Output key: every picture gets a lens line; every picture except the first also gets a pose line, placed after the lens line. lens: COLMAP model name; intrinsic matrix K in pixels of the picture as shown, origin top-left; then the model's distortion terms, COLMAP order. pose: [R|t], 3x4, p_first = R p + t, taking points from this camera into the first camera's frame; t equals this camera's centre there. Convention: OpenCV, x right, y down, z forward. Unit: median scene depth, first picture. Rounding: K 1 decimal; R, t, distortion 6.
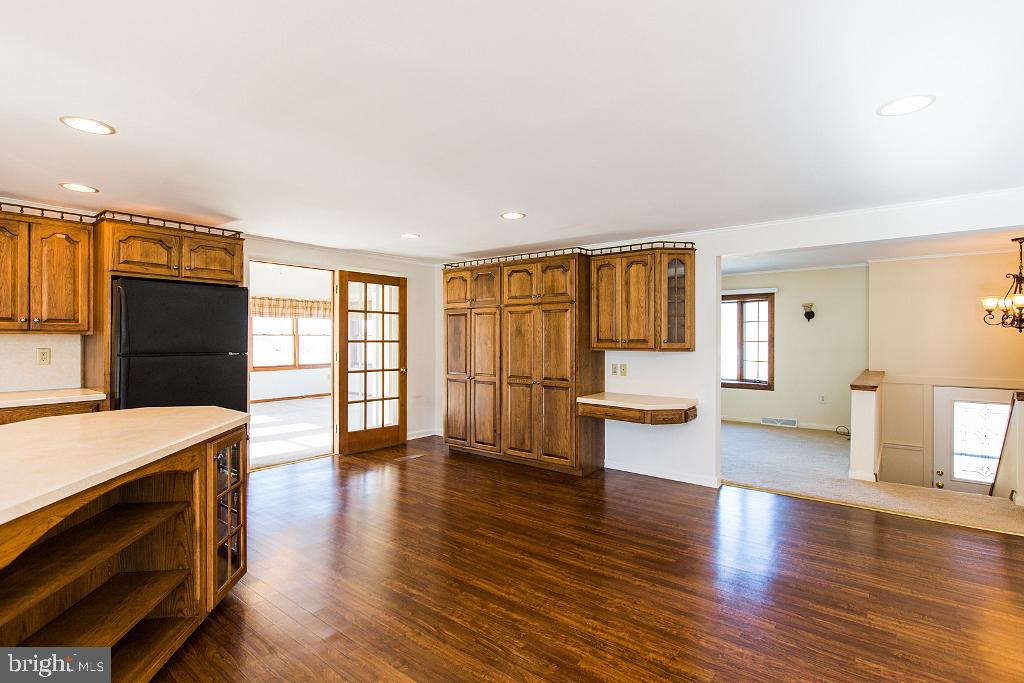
lens RADIAL K [[489.2, 0, 511.9], [0, 489.2, 338.6], [0, 0, 1]] dist [-0.002647, -0.000085]
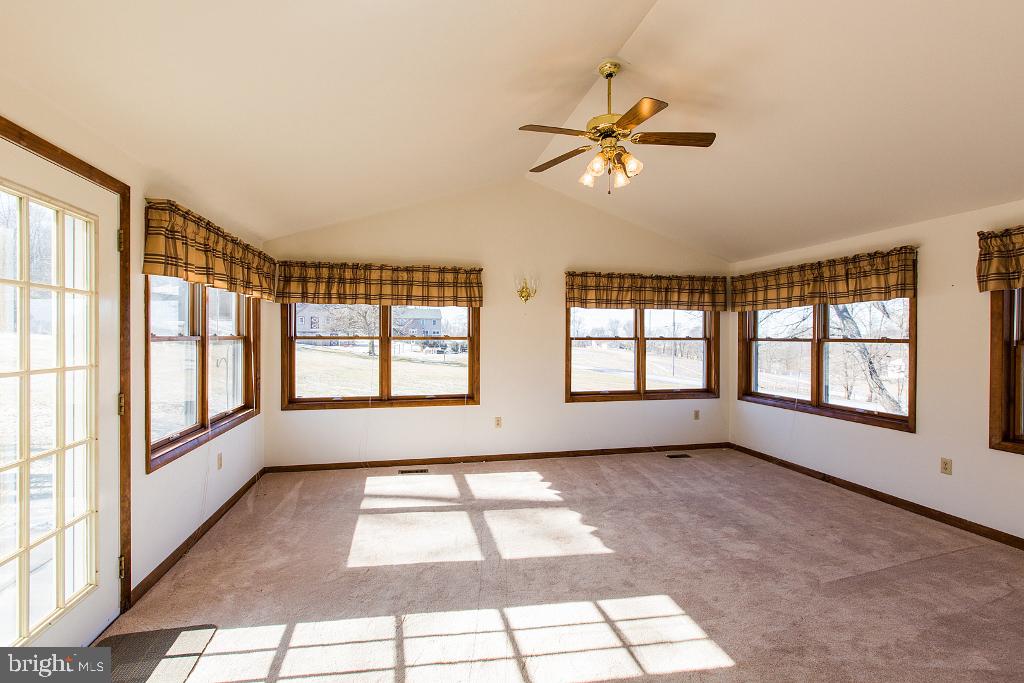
lens RADIAL K [[466.2, 0, 511.0], [0, 466.2, 340.0], [0, 0, 1]] dist [0.000083, -0.000181]
pose [[0.778460, 0.009126, -0.627628, -0.487102], [-0.004828, 0.999952, 0.008551, -0.021471], [0.627676, -0.003626, 0.778467, 1.077774]]
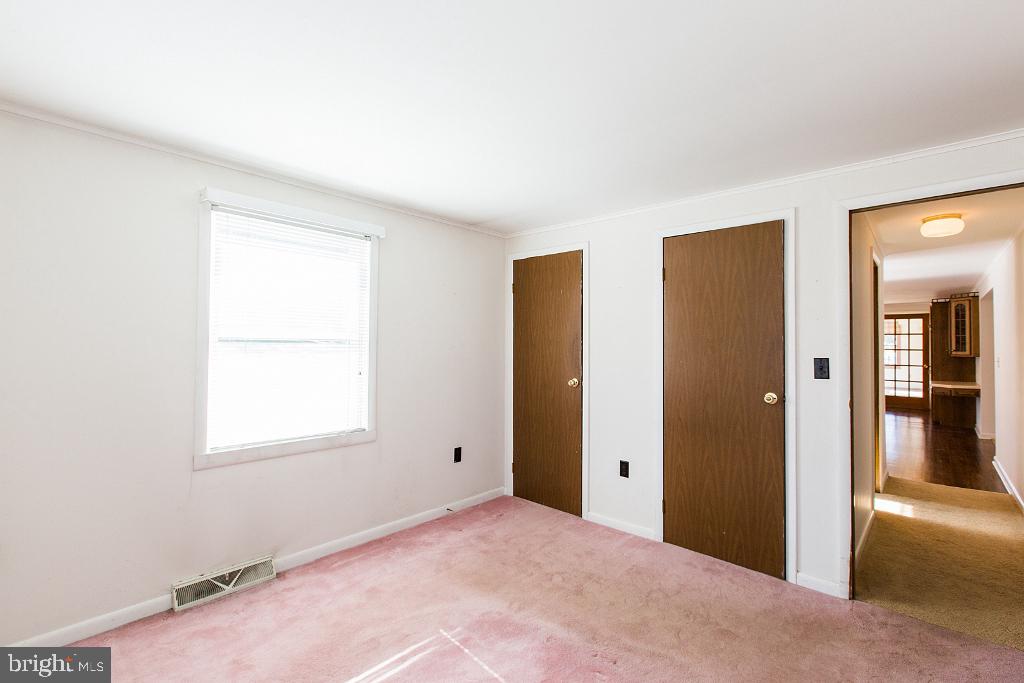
lens RADIAL K [[466.2, 0, 511.0], [0, 466.2, 340.0], [0, 0, 1]] dist [0.000083, -0.000181]
pose [[-0.058657, -0.012991, -0.998194, 1.955088], [-0.004222, 0.999910, -0.012765, -0.003415], [0.998269, 0.003466, -0.058707, -0.476785]]
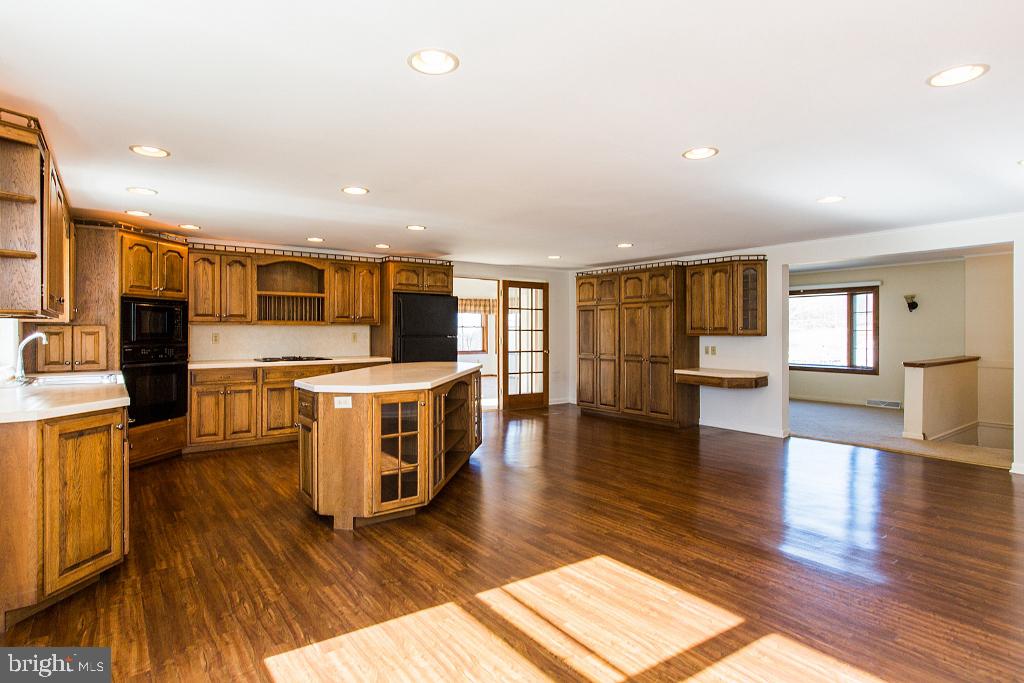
lens RADIAL K [[529.0, 0, 498.2], [0, 529.0, 331.7], [0, 0, 1]] dist [-0.003212, -0.000077]
pose [[0.963104, -0.001770, -0.269125, 0.054332], [0.001751, 0.999998, -0.000312, 0.012414], [0.269125, -0.000171, 0.963105, -0.560836]]
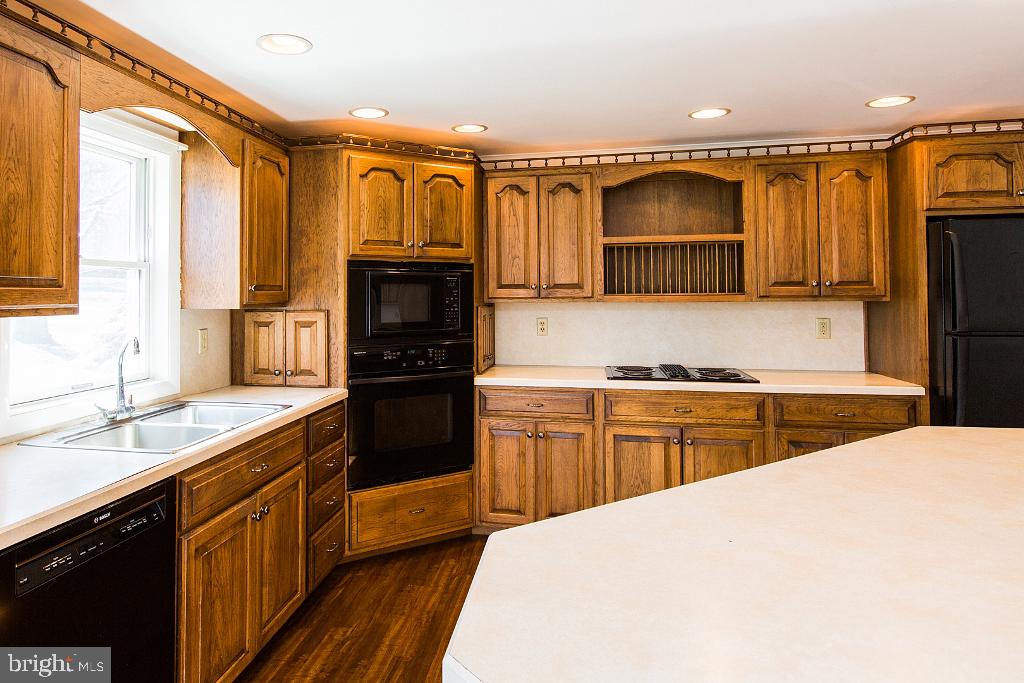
lens RADIAL K [[652.1, 0, 435.1], [0, 652.1, 277.9], [0, 0, 1]] dist [-0.000420, 0.002188]
pose [[0.429534, -0.027043, -0.902646, -0.209394], [0.006742, 0.999620, -0.026740, -0.016400], [0.903025, 0.005400, 0.429553, -0.020705]]
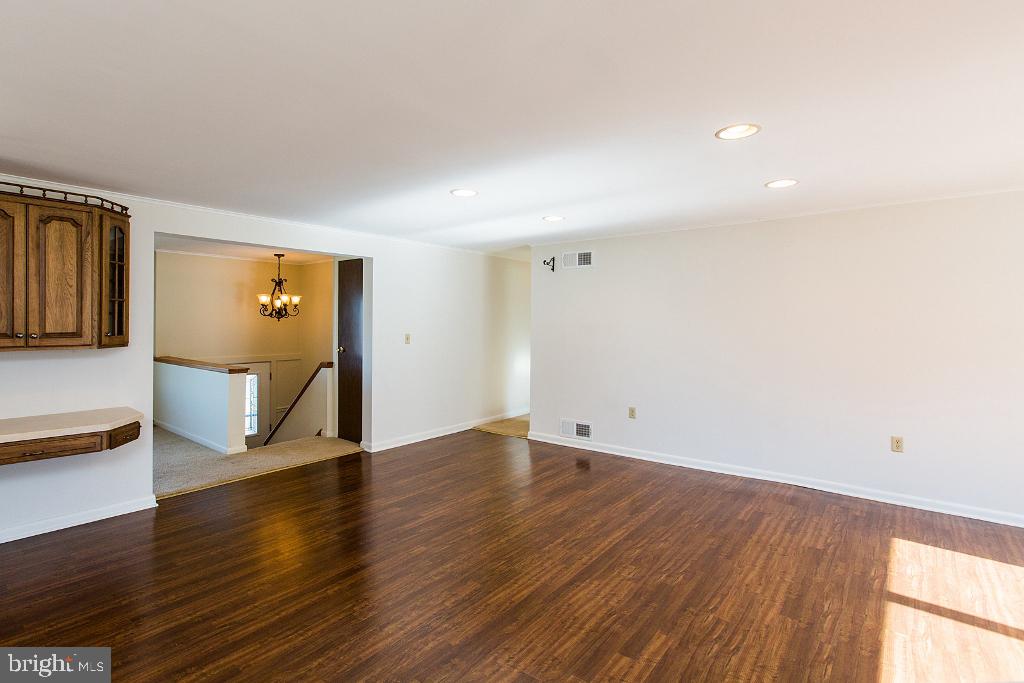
lens RADIAL K [[499.4, 0, 484.8], [0, 499.4, 321.5], [0, 0, 1]] dist [-0.000571, 0.000113]
pose [[0.030424, -0.000497, 0.999537, -0.395879], [-0.003880, 0.999992, 0.000615, -0.015580], [-0.999530, -0.003897, 0.030422, 0.376800]]
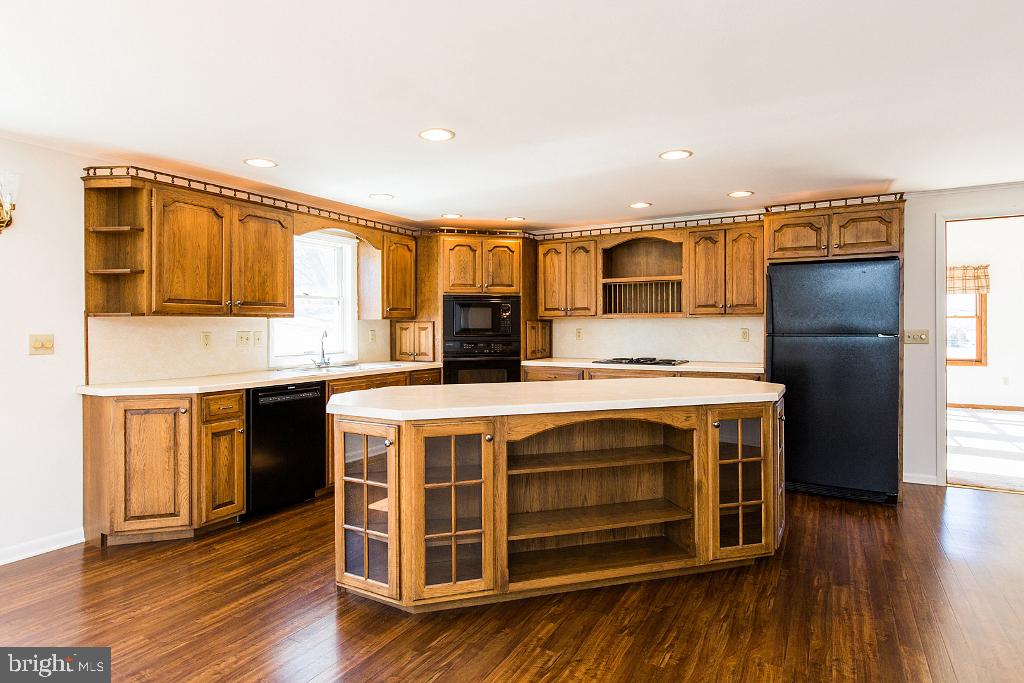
lens RADIAL K [[560.8, 0, 518.1], [0, 560.8, 327.7], [0, 0, 1]] dist [0.002745, 0.000061]
pose [[0.158206, 0.001153, -0.987406, 0.263866], [0.003417, 0.999993, 0.001715, 0.010331], [0.987400, -0.003646, 0.158201, 0.166350]]
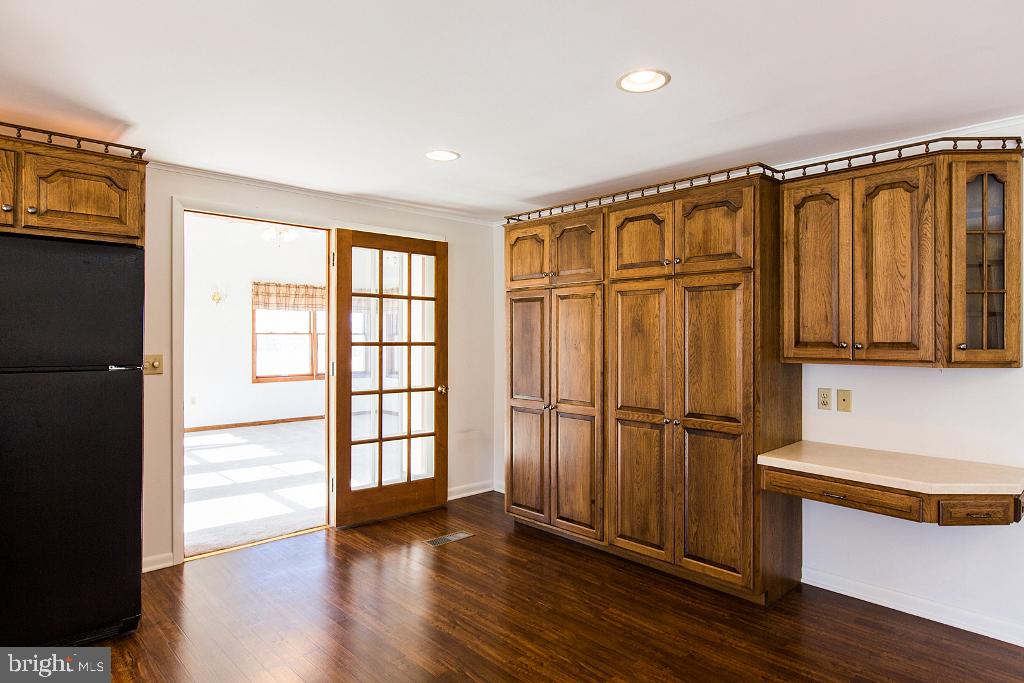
lens RADIAL K [[588.0, 0, 511.2], [0, 588.0, 338.5], [0, 0, 1]] dist [0.000168, -0.000710]
pose [[0.989818, 0.000796, -0.142333, -0.035302], [-0.000678, 0.999999, 0.000880, -0.002264], [0.142334, -0.000774, 0.989818, 0.346234]]
